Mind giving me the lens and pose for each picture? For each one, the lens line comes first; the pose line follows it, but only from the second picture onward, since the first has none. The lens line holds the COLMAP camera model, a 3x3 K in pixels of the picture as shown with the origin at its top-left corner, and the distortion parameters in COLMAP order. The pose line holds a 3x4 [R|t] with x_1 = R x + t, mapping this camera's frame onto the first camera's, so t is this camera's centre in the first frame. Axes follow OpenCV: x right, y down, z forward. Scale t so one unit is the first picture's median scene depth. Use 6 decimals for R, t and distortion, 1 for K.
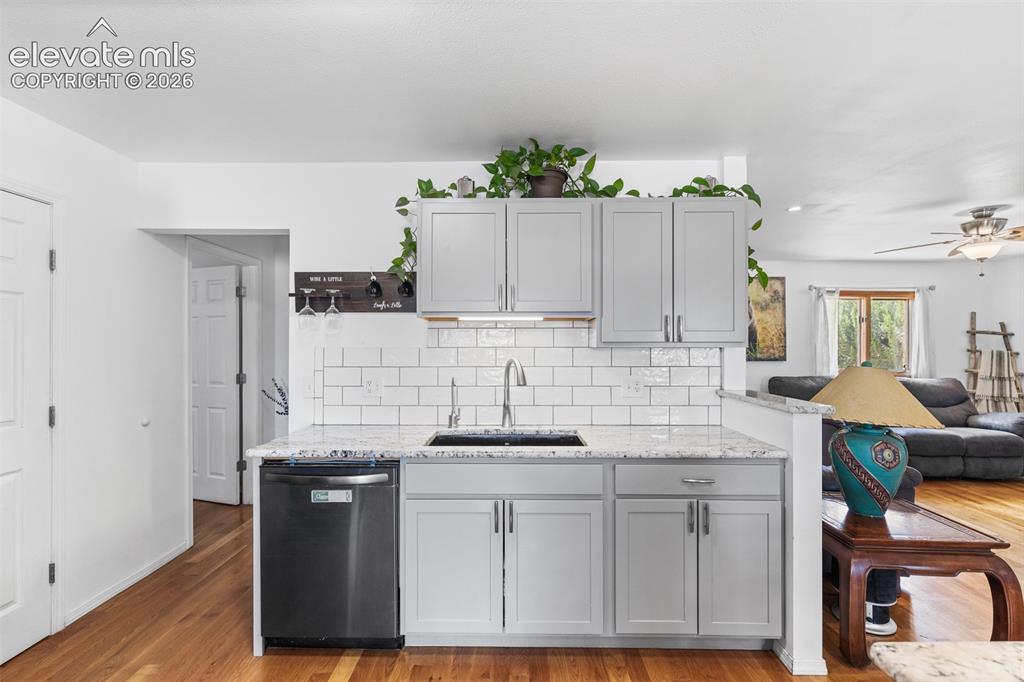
lens RADIAL K [[445.5, 0, 508.2], [0, 445.5, 346.2], [0, 0, 1]] dist [-0.001631, 0.000602]
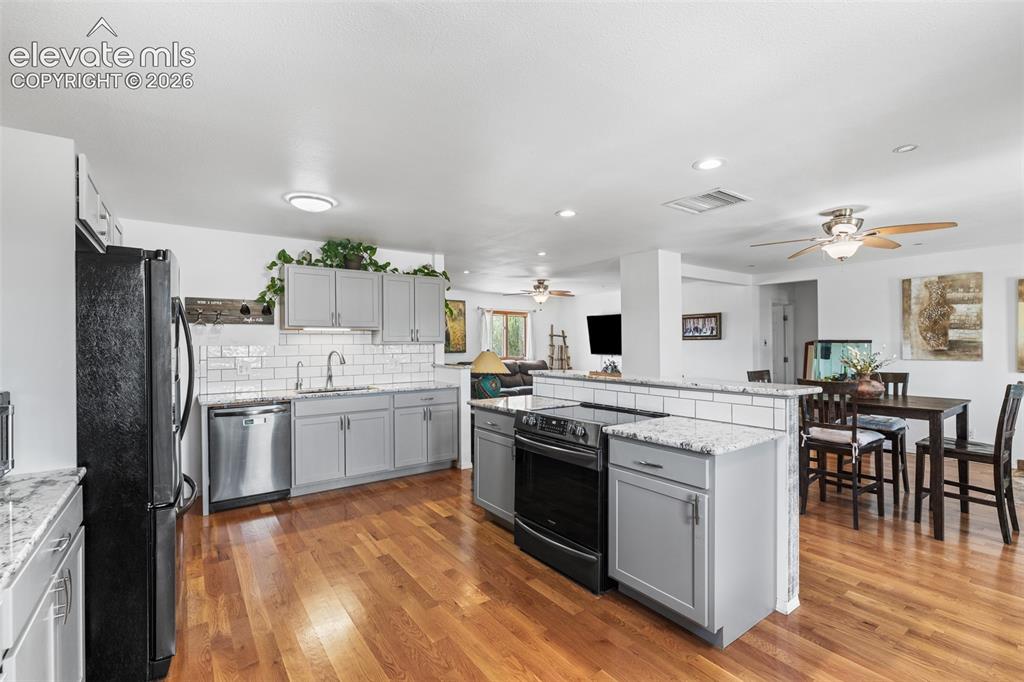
lens RADIAL K [[445.5, 0, 513.1], [0, 445.5, 343.7], [0, 0, 1]] dist [-0.001631, 0.000602]
pose [[0.798947, -0.005326, 0.601378, -0.497108], [0.005949, 0.999982, 0.000953, 0.001933], [-0.601372, 0.002816, 0.798964, -0.923224]]
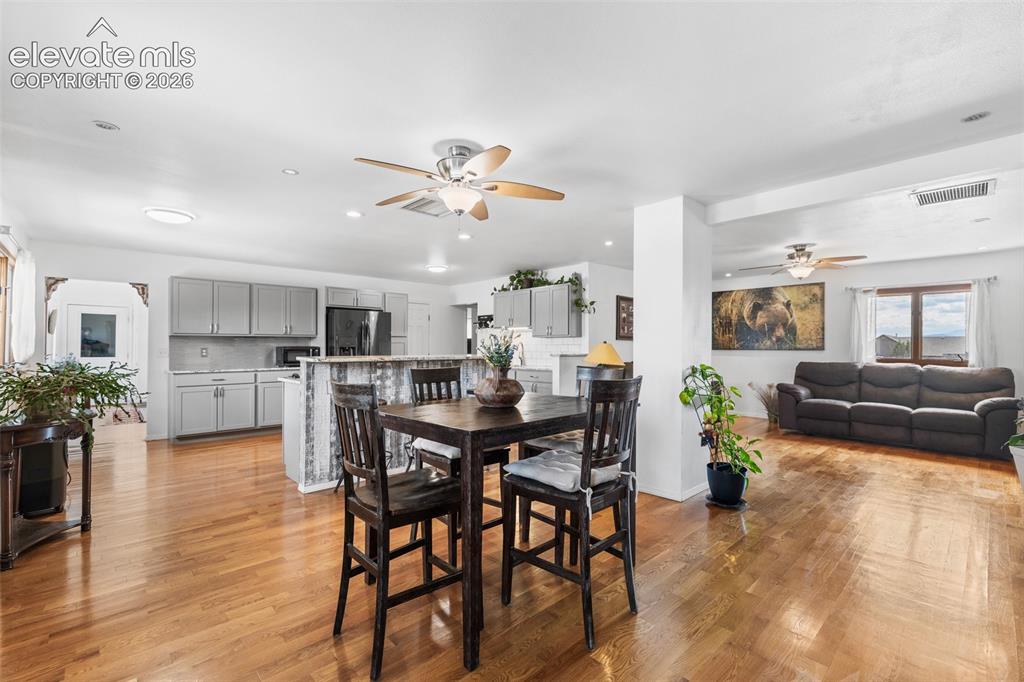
lens RADIAL K [[445.5, 0, 516.2], [0, 445.5, 343.5], [0, 0, 1]] dist [-0.001631, 0.000602]
pose [[0.696233, -0.002769, -0.717810, 2.057064], [-0.003661, 0.999966, -0.007408, 0.060430], [0.717806, 0.007786, 0.696200, -1.068716]]
